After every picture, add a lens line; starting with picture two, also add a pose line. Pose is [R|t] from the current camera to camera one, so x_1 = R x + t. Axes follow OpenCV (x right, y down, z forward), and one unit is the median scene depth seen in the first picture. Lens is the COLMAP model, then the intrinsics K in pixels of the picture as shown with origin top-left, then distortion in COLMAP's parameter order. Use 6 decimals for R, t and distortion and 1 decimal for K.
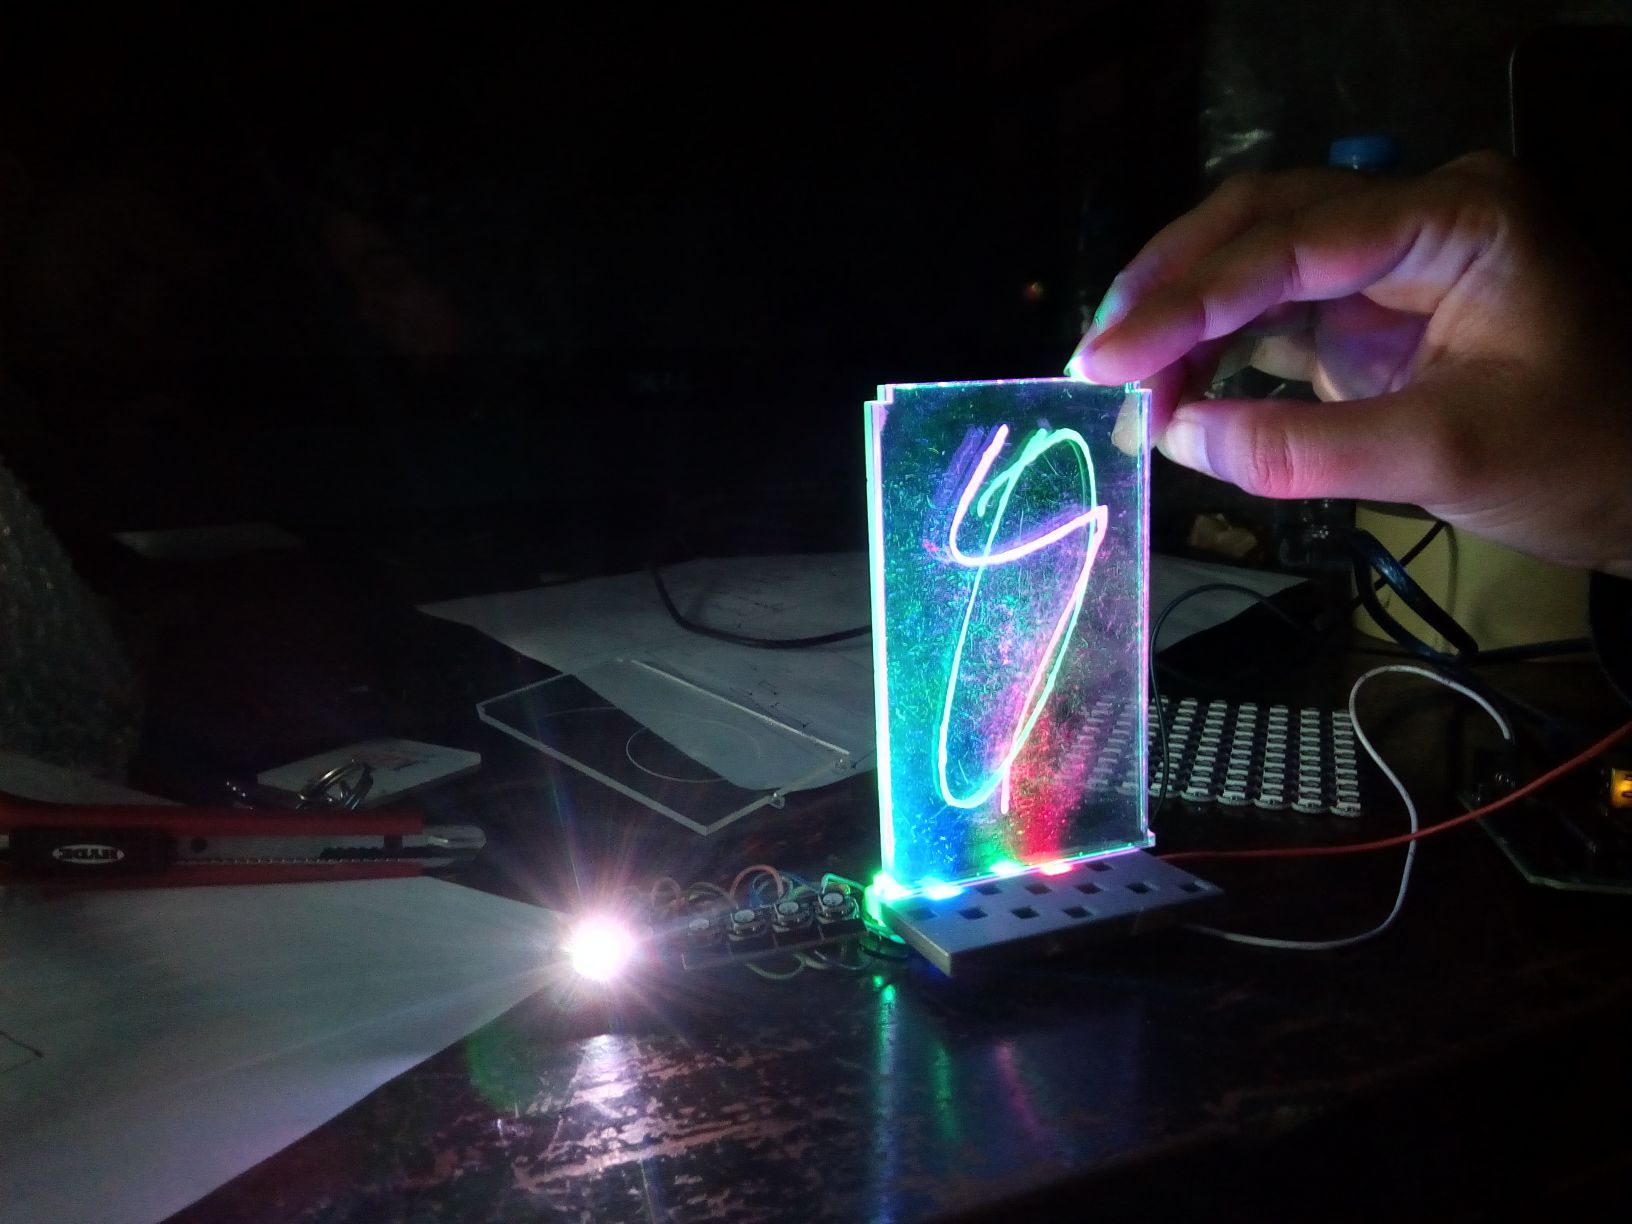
lens RADIAL K [[1248.0, 0, 816.0], [0, 1248.0, 612.0], [0, 0, 1]] dist [-0.001755, 0.000273]
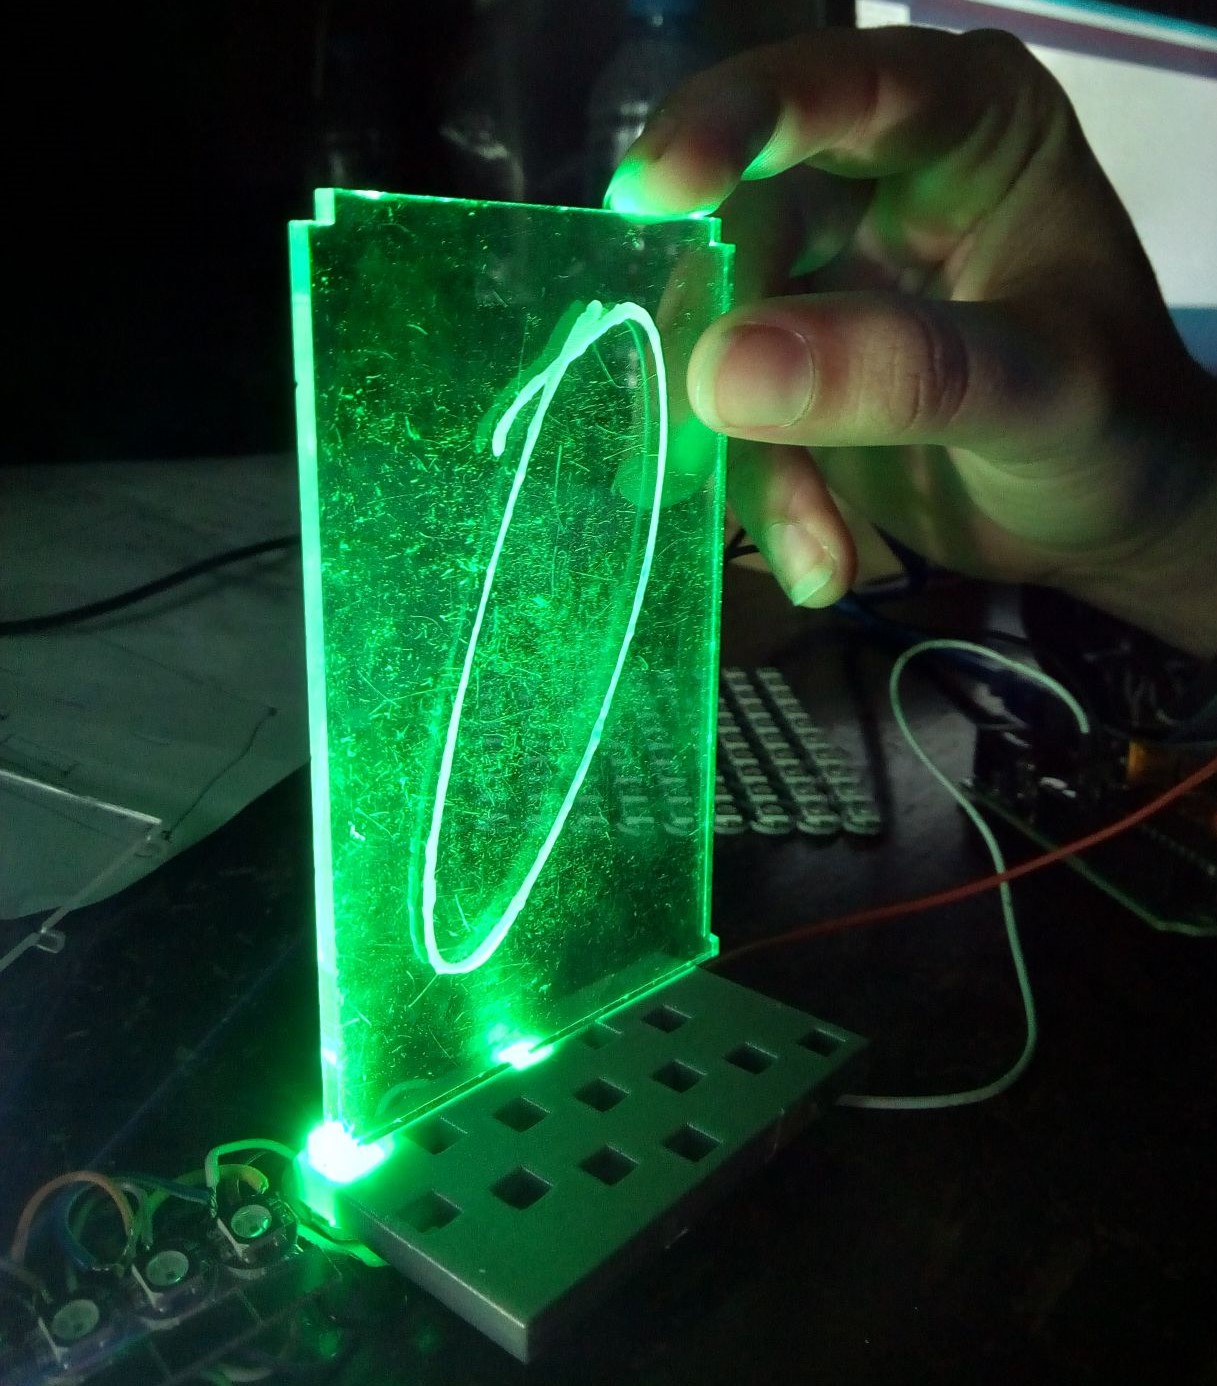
lens RADIAL K [[1245.8, 0, 613.2], [0, 1245.8, 587.6], [0, 0, 1]] dist [0.205337, -0.497593]
pose [[0.888477, -0.049212, 0.456275, -0.073945], [0.018162, 0.997225, 0.072191, -0.057084], [-0.458561, -0.055854, 0.886906, 0.481484]]
